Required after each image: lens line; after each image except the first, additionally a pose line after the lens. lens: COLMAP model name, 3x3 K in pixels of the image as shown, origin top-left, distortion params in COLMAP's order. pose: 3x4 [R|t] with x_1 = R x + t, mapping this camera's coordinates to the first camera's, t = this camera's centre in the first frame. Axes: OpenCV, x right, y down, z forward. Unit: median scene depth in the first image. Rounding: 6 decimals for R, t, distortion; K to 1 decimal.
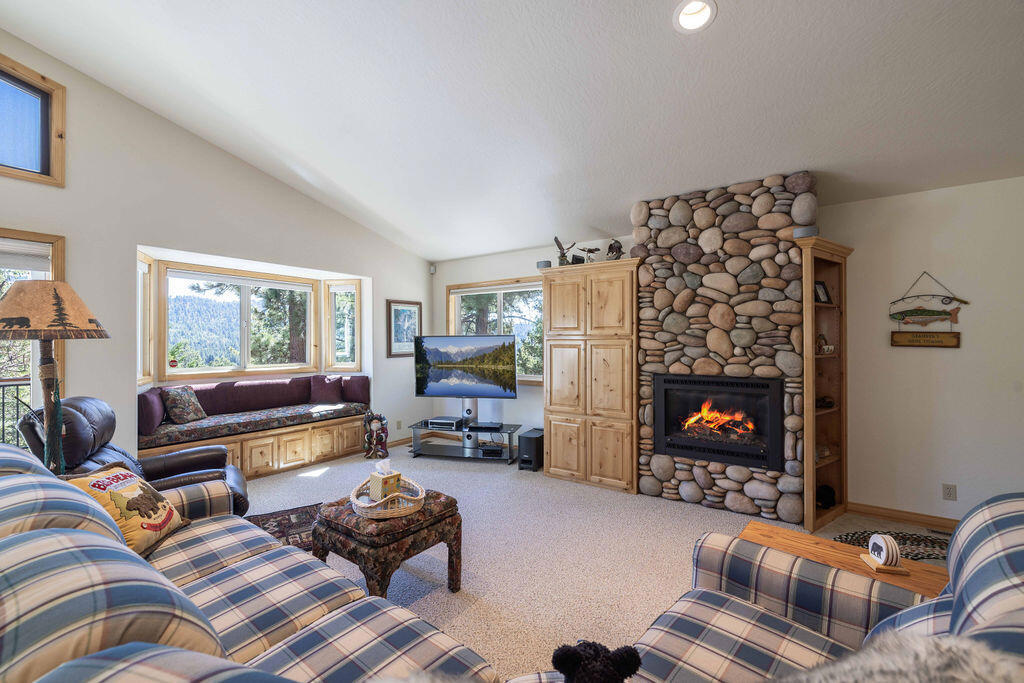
lens RADIAL K [[433.5, 0, 513.2], [0, 433.5, 338.2], [0, 0, 1]] dist [0.002205, 0.001497]
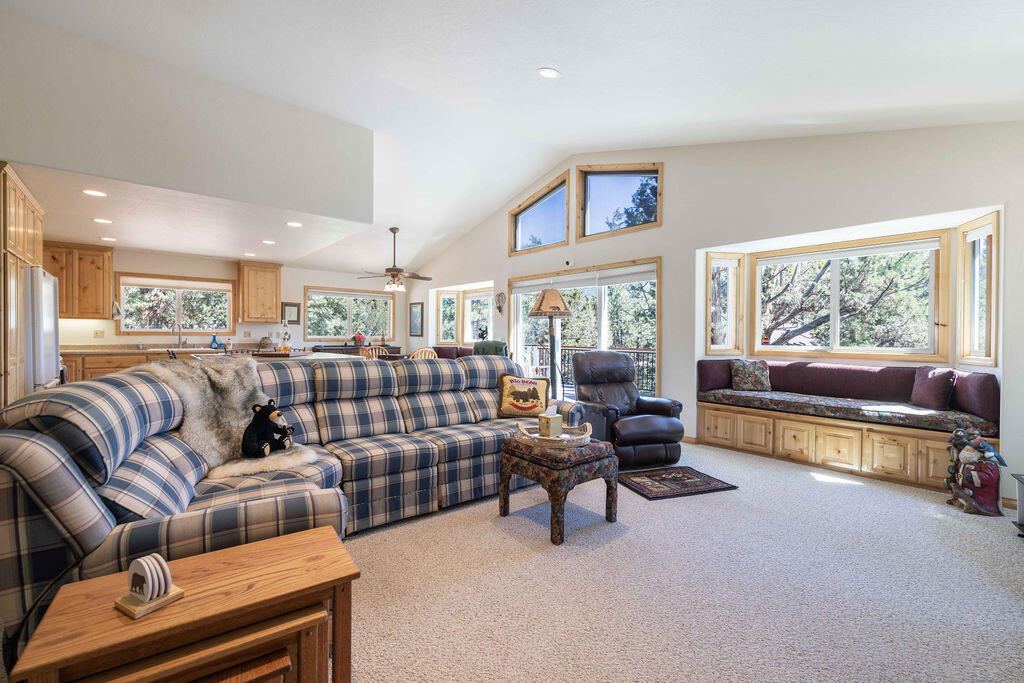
lens RADIAL K [[433.5, 0, 503.6], [0, 433.5, 340.5], [0, 0, 1]] dist [0.002205, 0.001497]
pose [[-0.256018, 0.012278, -0.966594, 0.597775], [-0.002306, 0.999909, 0.013312, 0.052061], [0.966669, 0.005637, -0.255967, 0.758721]]
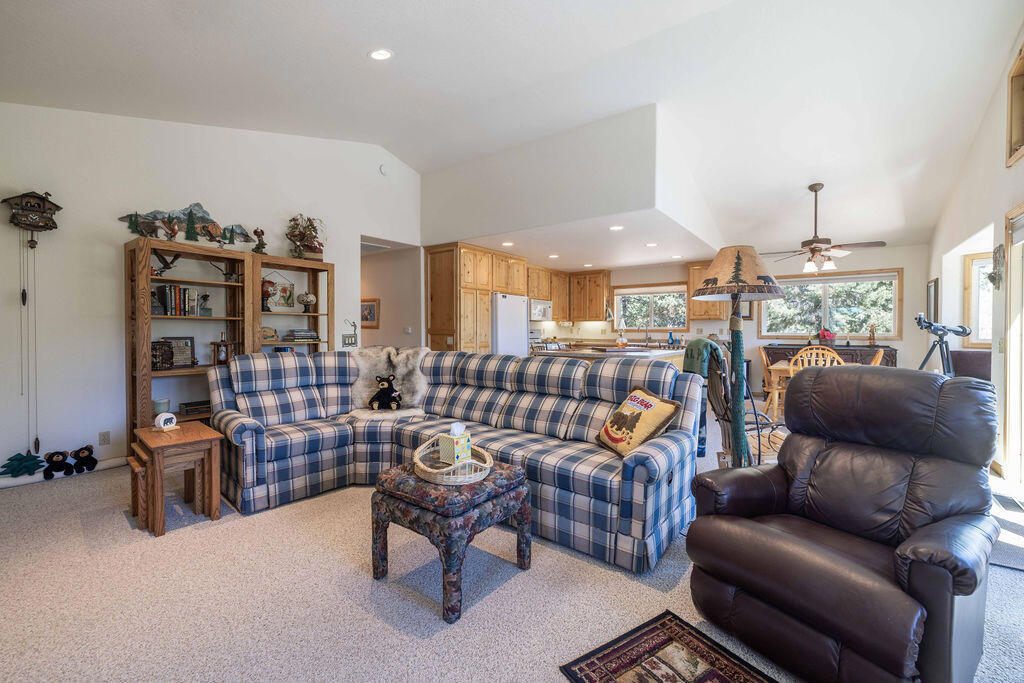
lens RADIAL K [[433.5, 0, 520.5], [0, 433.5, 331.0], [0, 0, 1]] dist [0.002205, 0.001497]
pose [[-0.999963, 0.002732, 0.008106, -0.286662], [0.002712, 0.999993, -0.002461, 0.054964], [-0.008112, -0.002439, -0.999964, 1.249996]]
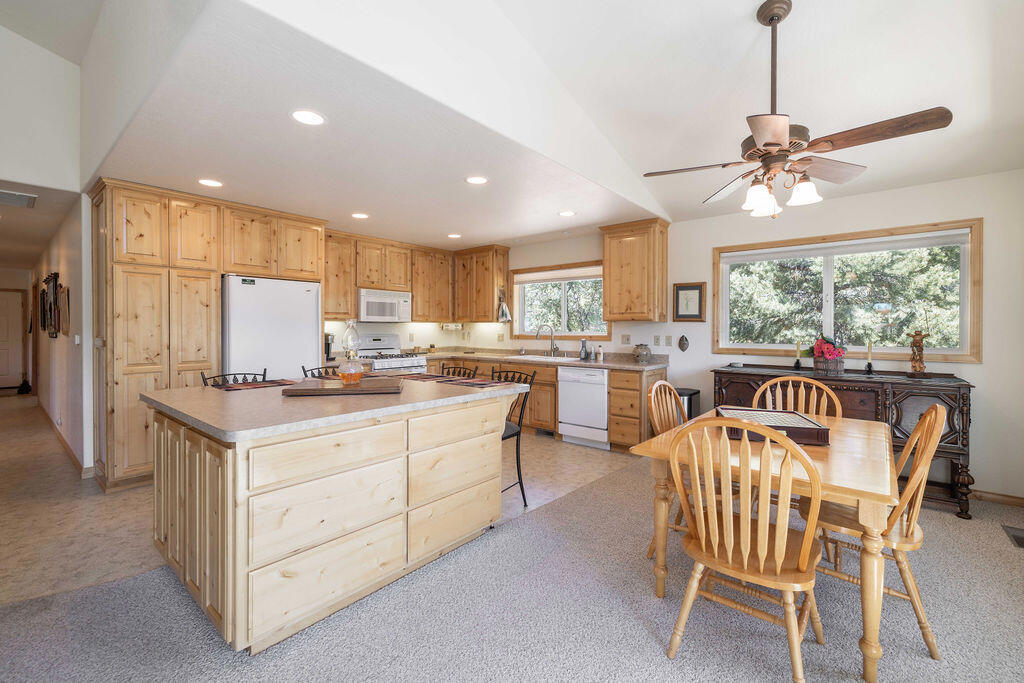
lens RADIAL K [[433.5, 0, 519.8], [0, 433.5, 330.5], [0, 0, 1]] dist [0.002205, 0.001497]
pose [[-0.997437, 0.001239, 0.071537, -0.983445], [0.001372, 0.999997, 0.001803, 0.020867], [-0.071535, 0.001896, -0.997436, 0.381606]]
